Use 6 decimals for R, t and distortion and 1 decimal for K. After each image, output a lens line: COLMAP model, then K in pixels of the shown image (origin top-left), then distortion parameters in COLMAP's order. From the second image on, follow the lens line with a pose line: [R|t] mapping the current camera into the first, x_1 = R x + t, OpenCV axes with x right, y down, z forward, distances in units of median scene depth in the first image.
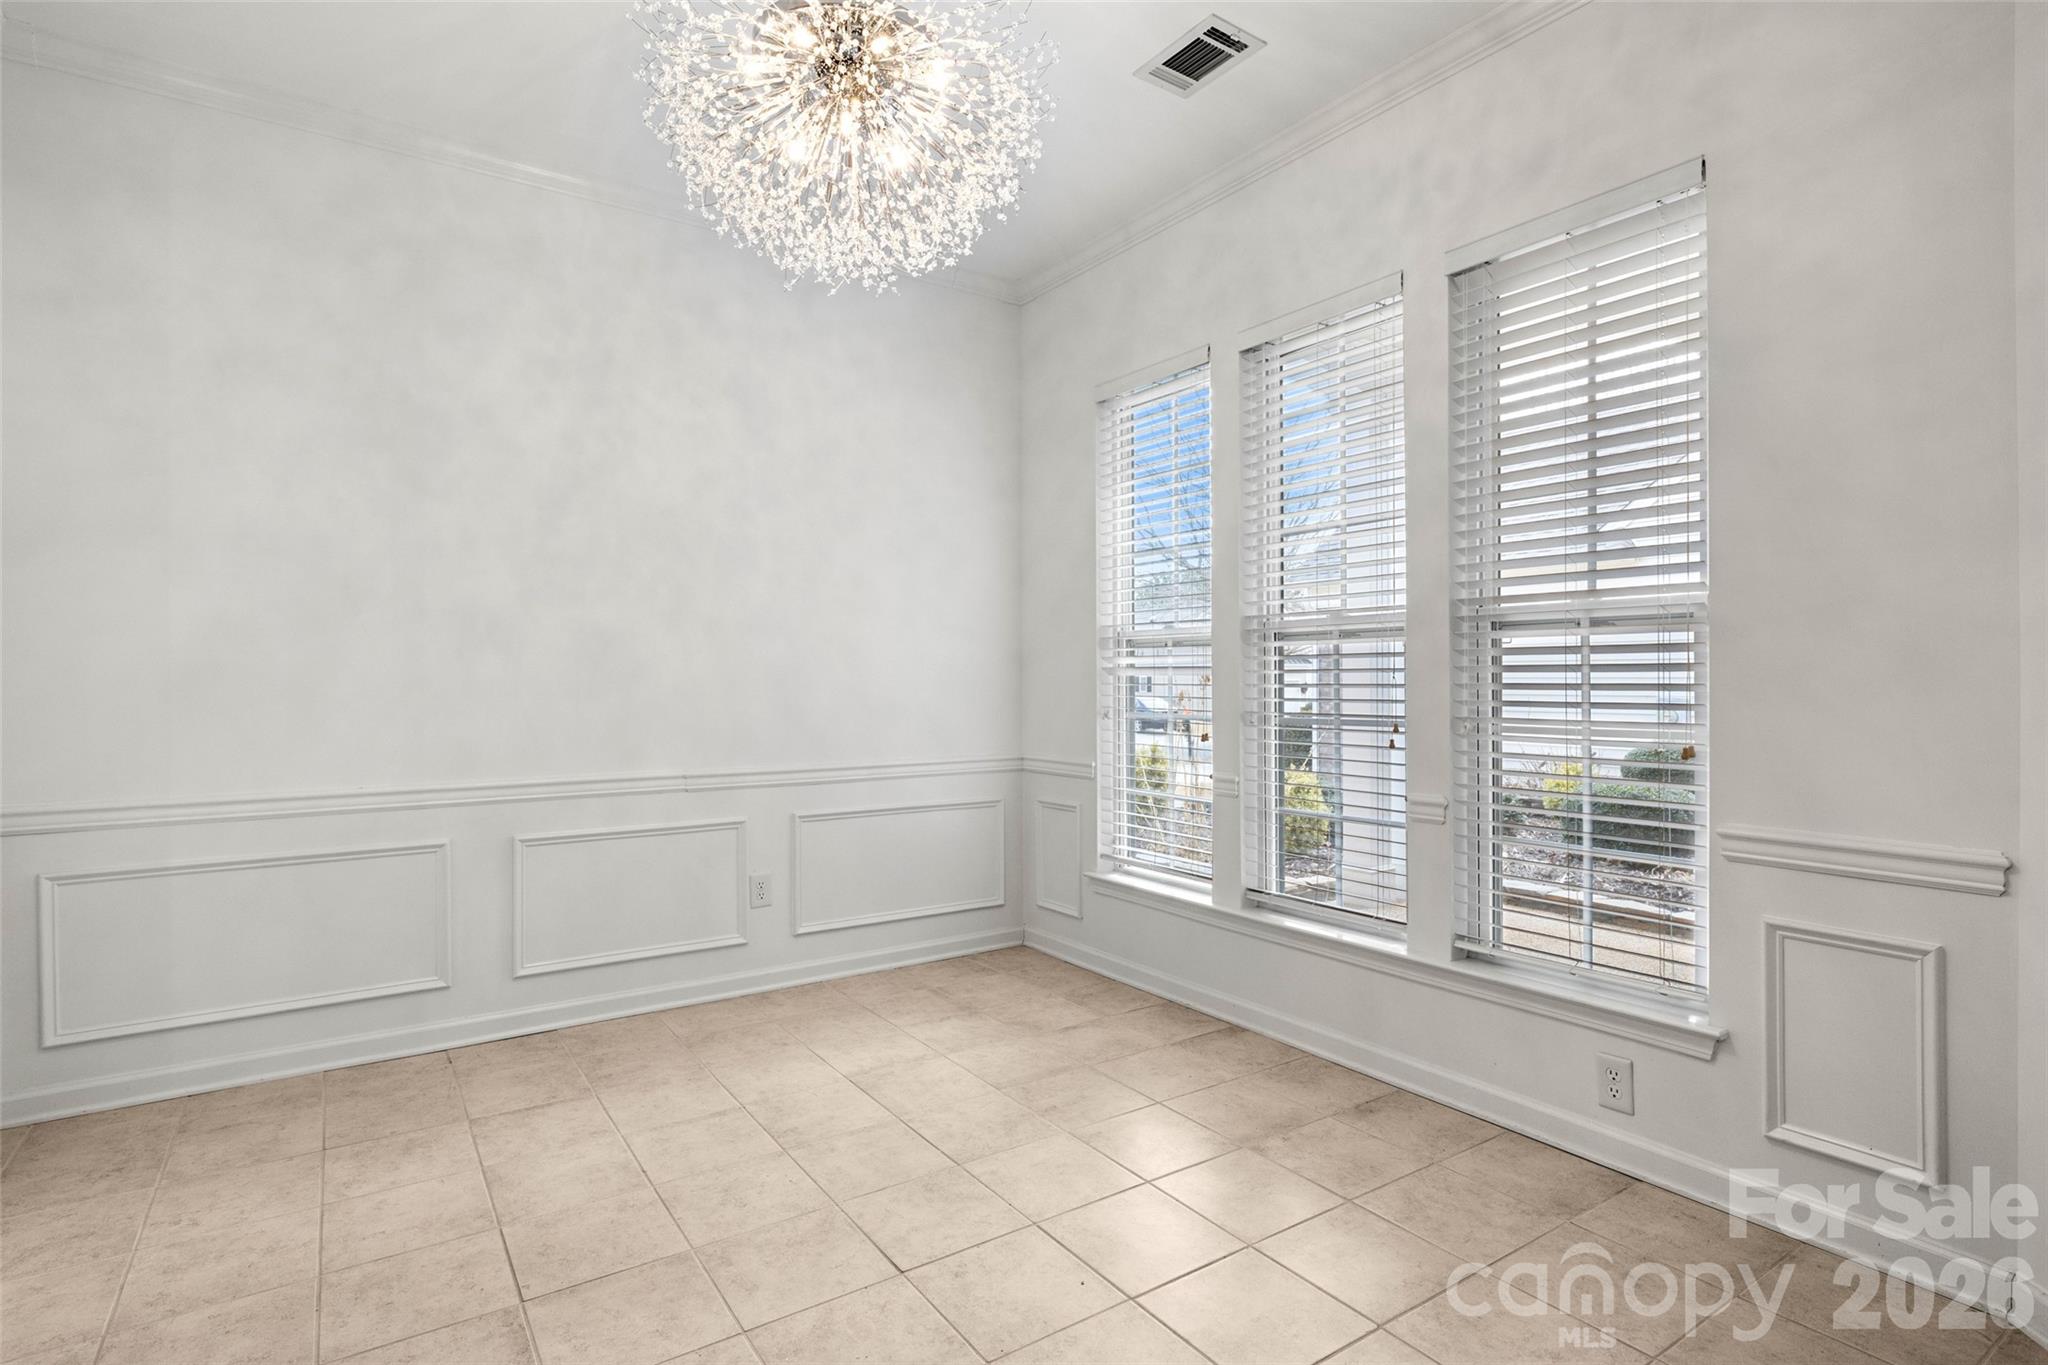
lens RADIAL K [[996.3, 0, 1019.9], [0, 996.3, 681.4], [0, 0, 1]] dist [-0.005550, 0.001632]
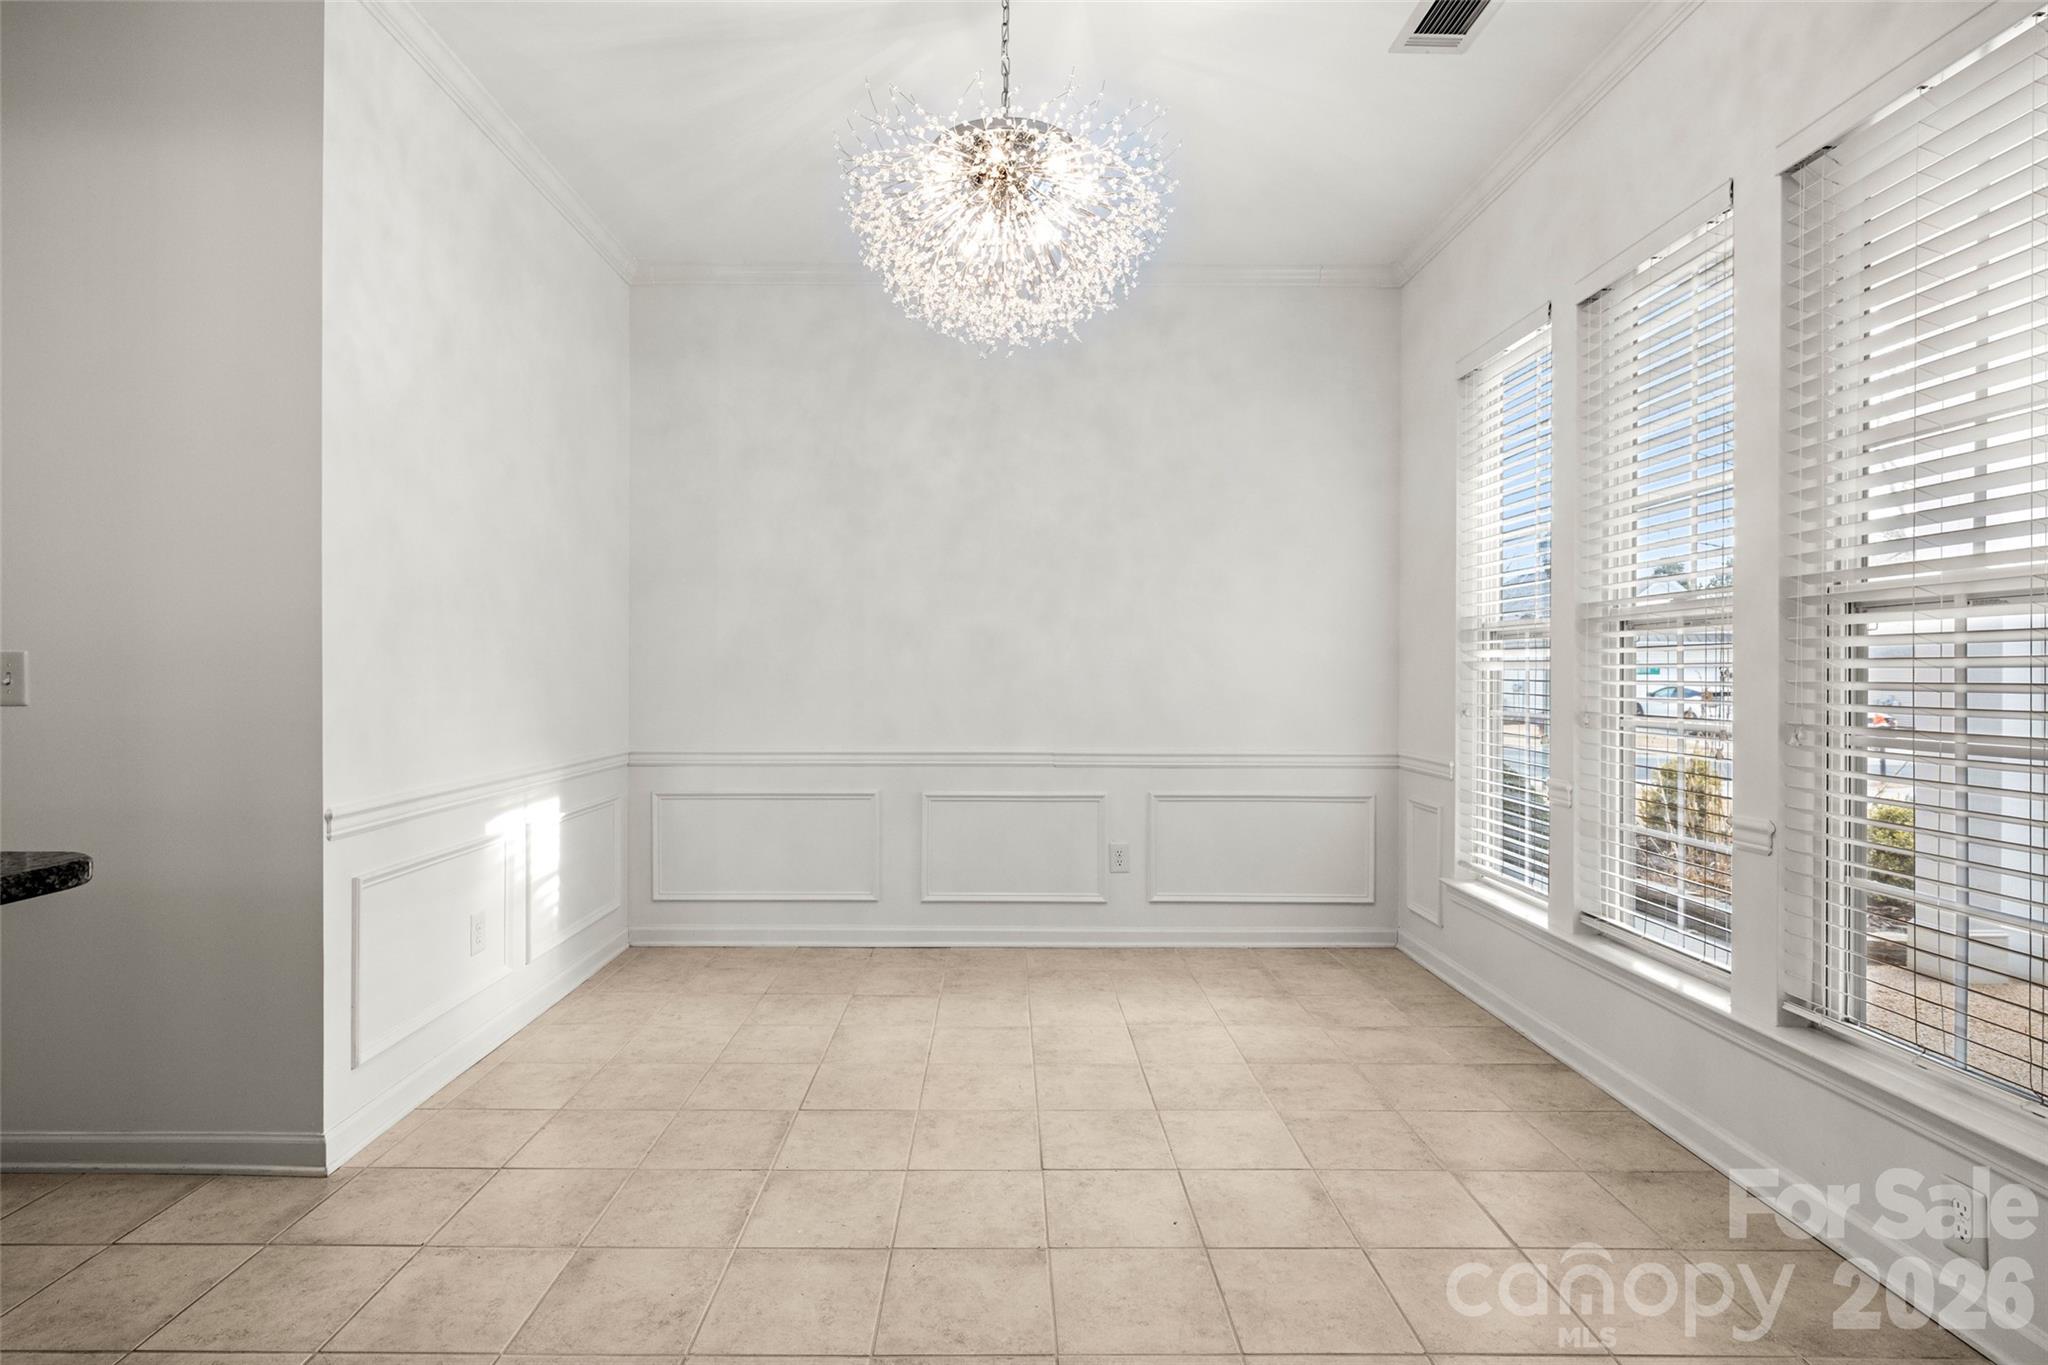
lens RADIAL K [[980.0, 0, 1016.7], [0, 980.0, 675.3], [0, 0, 1]] dist [0.000195, 0.001759]
pose [[0.837281, 0.007104, -0.546727, 0.295156], [-0.007130, 0.999972, 0.002074, 0.000177], [0.546727, 0.002162, 0.837308, -0.000874]]
